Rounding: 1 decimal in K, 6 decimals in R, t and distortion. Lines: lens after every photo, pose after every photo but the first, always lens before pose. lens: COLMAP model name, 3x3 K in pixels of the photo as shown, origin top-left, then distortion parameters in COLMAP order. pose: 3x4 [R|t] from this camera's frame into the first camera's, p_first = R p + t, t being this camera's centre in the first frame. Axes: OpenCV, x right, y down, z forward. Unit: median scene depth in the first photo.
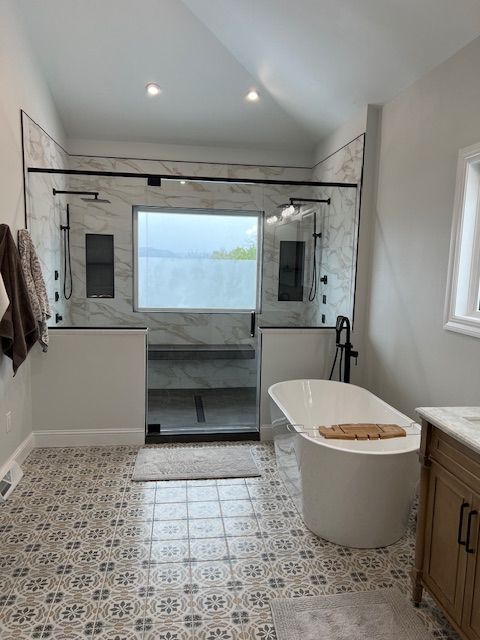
lens RADIAL K [[480.1, 0, 240.5], [0, 480.1, 325.9], [0, 0, 1]] dist [0.033974, -0.049265]
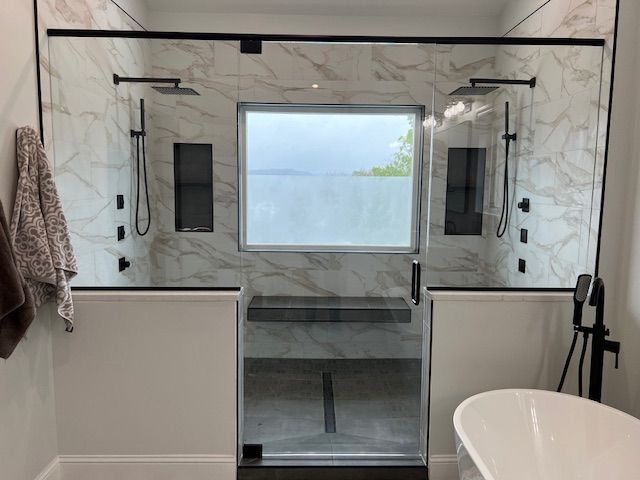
lens RADIAL K [[480.1, 0, 316.9], [0, 480.1, 237.8], [0, 0, 1]] dist [0.033974, -0.049265]
pose [[0.991793, 0.003217, -0.127810, -0.016440], [-0.005283, 0.999861, -0.015828, -0.040594], [0.127741, 0.016373, 0.991672, 0.326072]]
